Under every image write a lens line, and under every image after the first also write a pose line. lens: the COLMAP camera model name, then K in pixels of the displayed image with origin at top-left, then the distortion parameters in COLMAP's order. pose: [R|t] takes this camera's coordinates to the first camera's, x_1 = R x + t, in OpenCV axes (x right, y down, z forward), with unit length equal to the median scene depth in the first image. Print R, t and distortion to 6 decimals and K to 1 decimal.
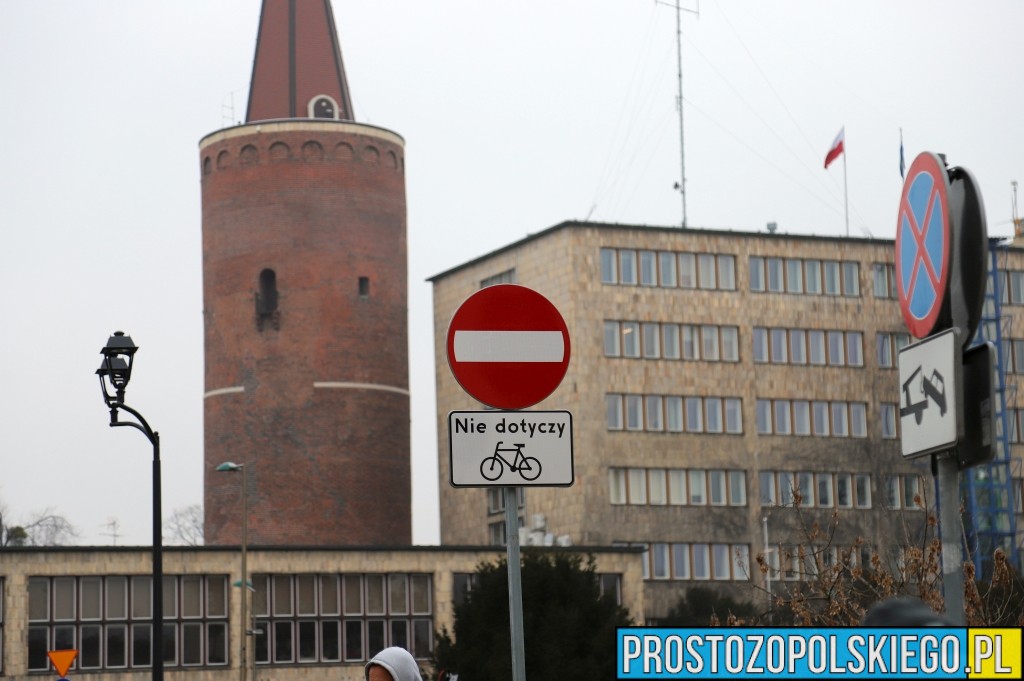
lens RADIAL K [[2975.0, 0, 519.0], [0, 2975.0, 334.7], [0, 0, 1]] dist [0.810955, 0.000000]
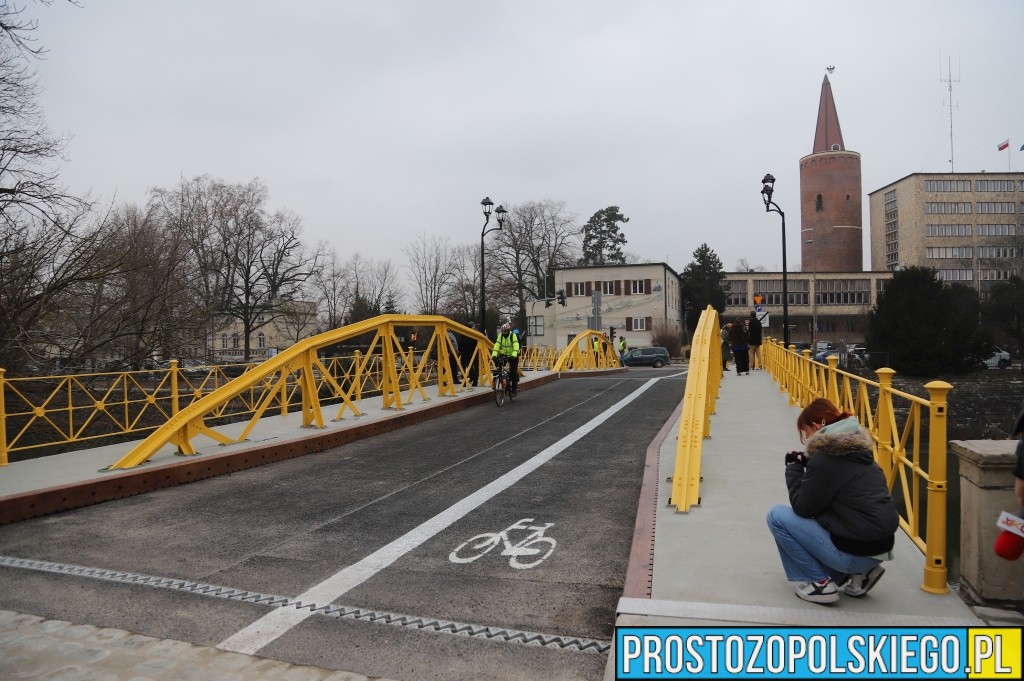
lens RADIAL K [[731.1, 0, 515.9], [0, 731.1, 330.1], [0, 0, 1]] dist [-0.075906, 0.020140]
pose [[0.886208, 0.014500, -0.463060, -0.005969], [0.053120, 0.989738, 0.132653, 0.005715], [0.460231, -0.142156, 0.876344, 0.072850]]
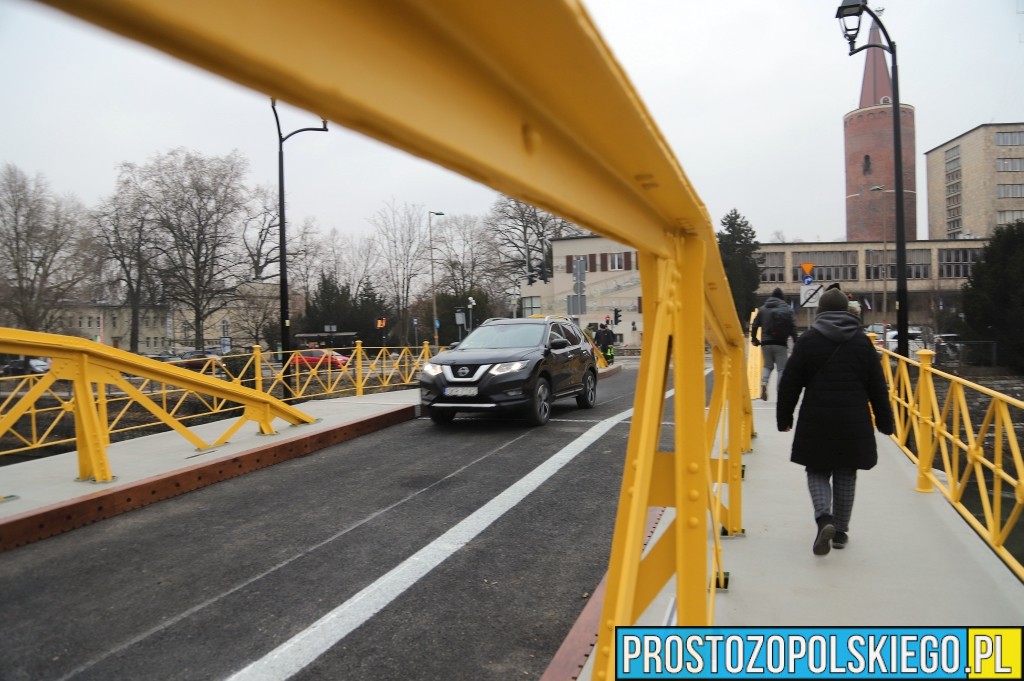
lens RADIAL K [[731.1, 0, 510.6], [0, 731.1, 336.8], [0, 0, 1]] dist [-0.075906, 0.020140]
pose [[0.862168, 0.021263, -0.506176, -0.026330], [0.071478, 0.984020, 0.163084, 0.019033], [0.501555, -0.176786, 0.846870, 0.171526]]
